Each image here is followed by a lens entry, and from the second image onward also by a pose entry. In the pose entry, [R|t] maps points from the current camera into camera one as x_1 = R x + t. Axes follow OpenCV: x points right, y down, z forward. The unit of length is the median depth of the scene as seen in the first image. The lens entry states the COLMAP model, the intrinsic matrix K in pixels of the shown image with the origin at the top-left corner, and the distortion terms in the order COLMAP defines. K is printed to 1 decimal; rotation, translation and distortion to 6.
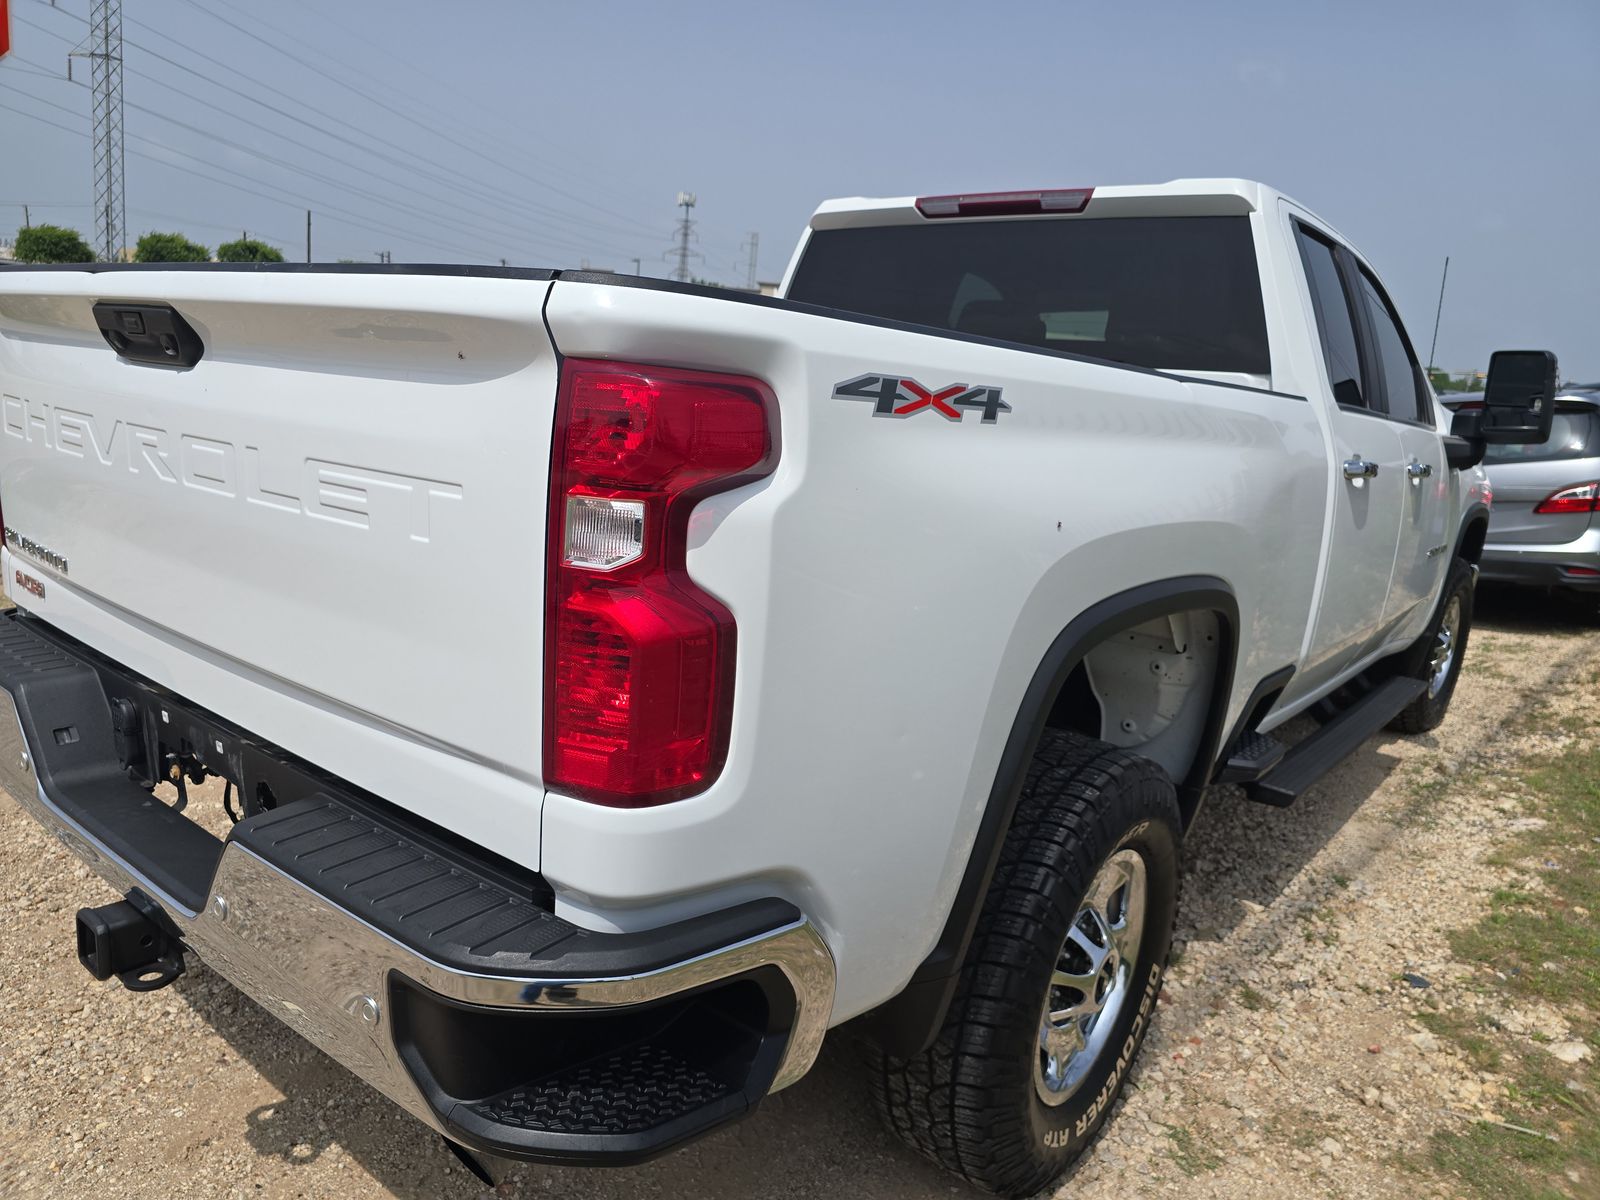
lens RADIAL K [[1083.2, 0, 801.5], [0, 1083.2, 595.8], [0, 0, 1]] dist [0.027372, -0.009977]
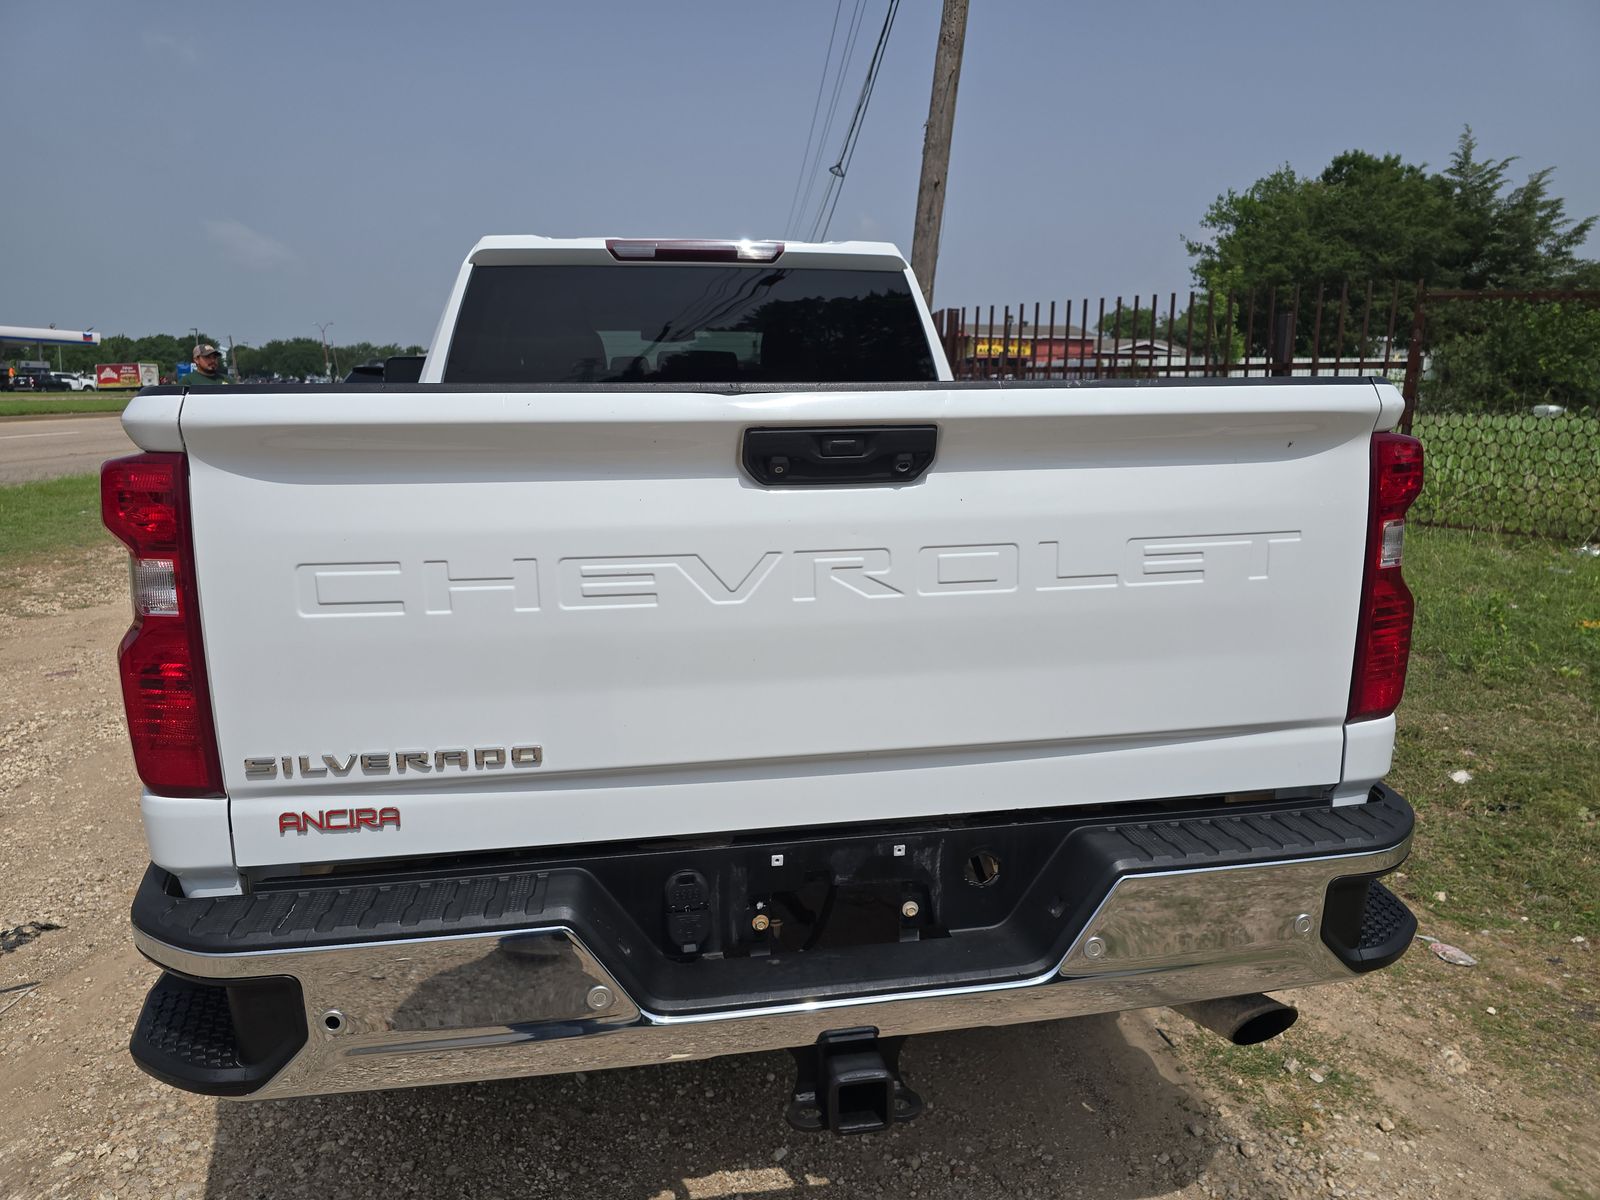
lens RADIAL K [[1083.2, 0, 807.0], [0, 1083.2, 603.3], [0, 0, 1]] dist [0.027372, -0.009977]
pose [[0.658821, -0.215501, 0.720774, -0.915361], [0.203086, 0.973469, 0.105423, -0.149481], [-0.724370, 0.076924, 0.685107, 0.261881]]
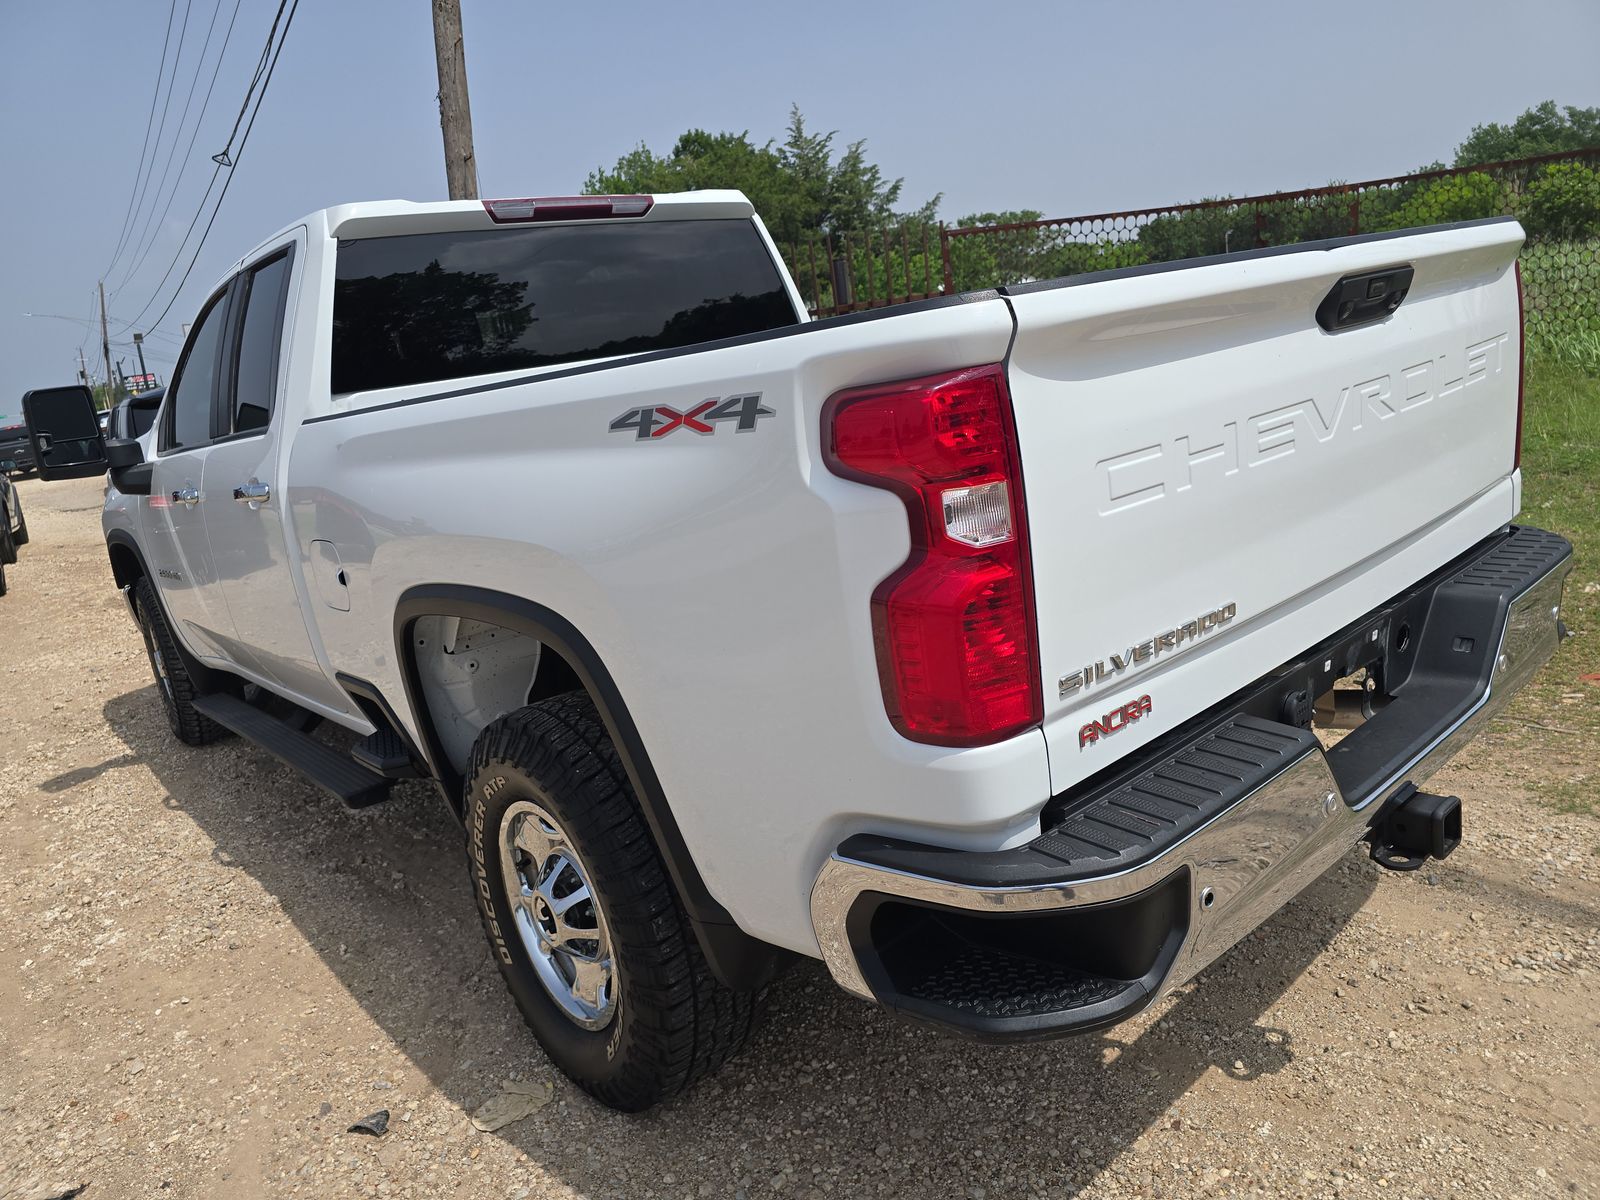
lens RADIAL K [[1083.2, 0, 808.6], [0, 1083.2, 603.2], [0, 0, 1]] dist [0.027372, -0.009977]
pose [[0.169942, -0.328010, 0.929263, -1.267965], [0.345581, 0.902931, 0.255516, -0.302932], [-0.922872, 0.277712, 0.266800, 0.904791]]
